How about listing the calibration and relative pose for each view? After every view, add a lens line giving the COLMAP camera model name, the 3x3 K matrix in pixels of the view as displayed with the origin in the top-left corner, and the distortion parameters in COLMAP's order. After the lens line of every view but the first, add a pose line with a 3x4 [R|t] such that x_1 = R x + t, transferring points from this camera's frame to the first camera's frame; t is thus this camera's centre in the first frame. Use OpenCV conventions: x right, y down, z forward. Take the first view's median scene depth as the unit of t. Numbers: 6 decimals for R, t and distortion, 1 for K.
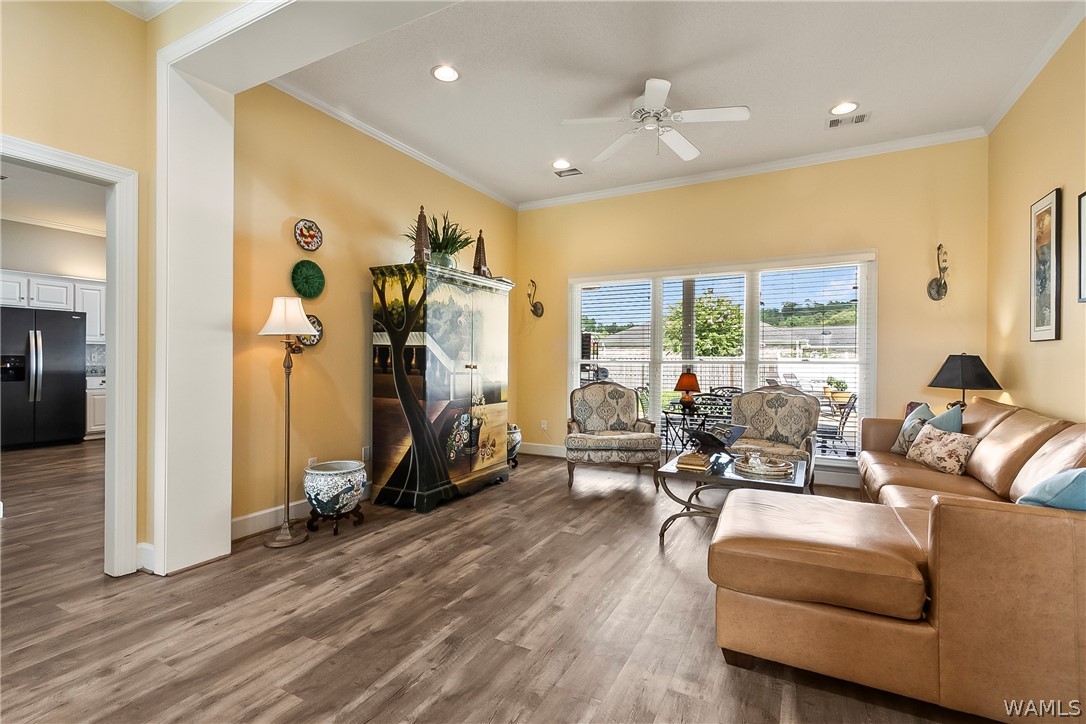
lens RADIAL K [[496.2, 0, 542.5], [0, 496.2, 361.1], [0, 0, 1]] dist [0.002492, 0.000035]
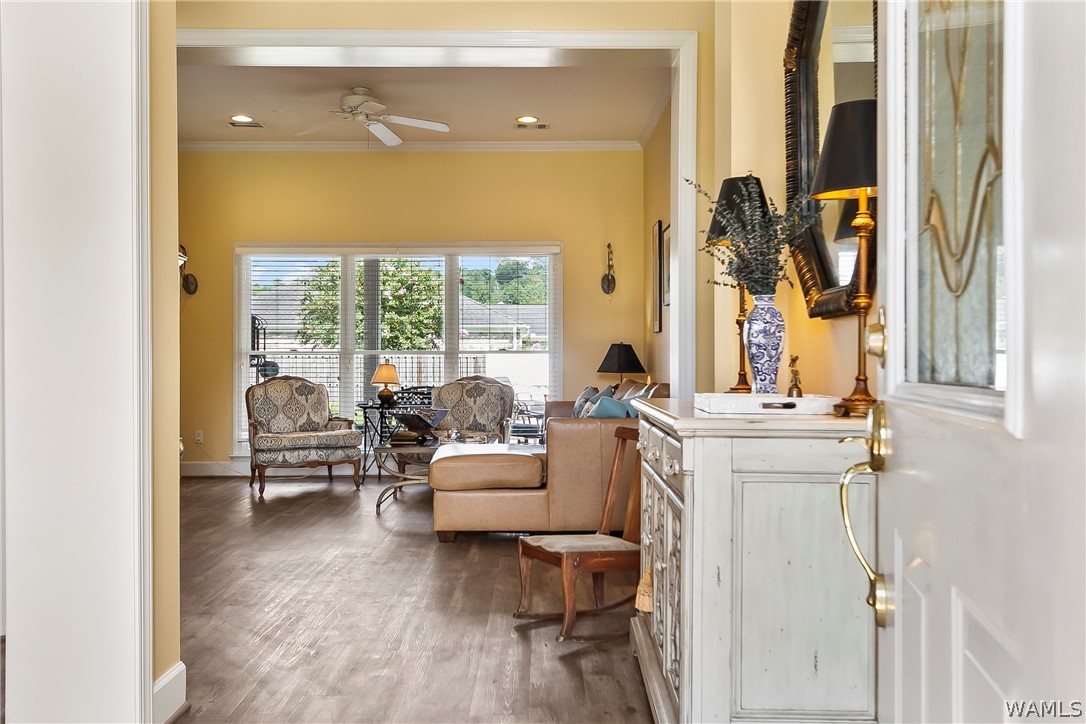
lens RADIAL K [[857.5, 0, 543.0], [0, 857.5, 362.0], [0, 0, 1]] dist [0.002419, -0.000076]
pose [[0.873627, -0.008499, 0.486521, -0.224991], [0.007161, 0.999964, 0.004610, 0.015645], [-0.486543, -0.000543, 0.873657, -0.520521]]
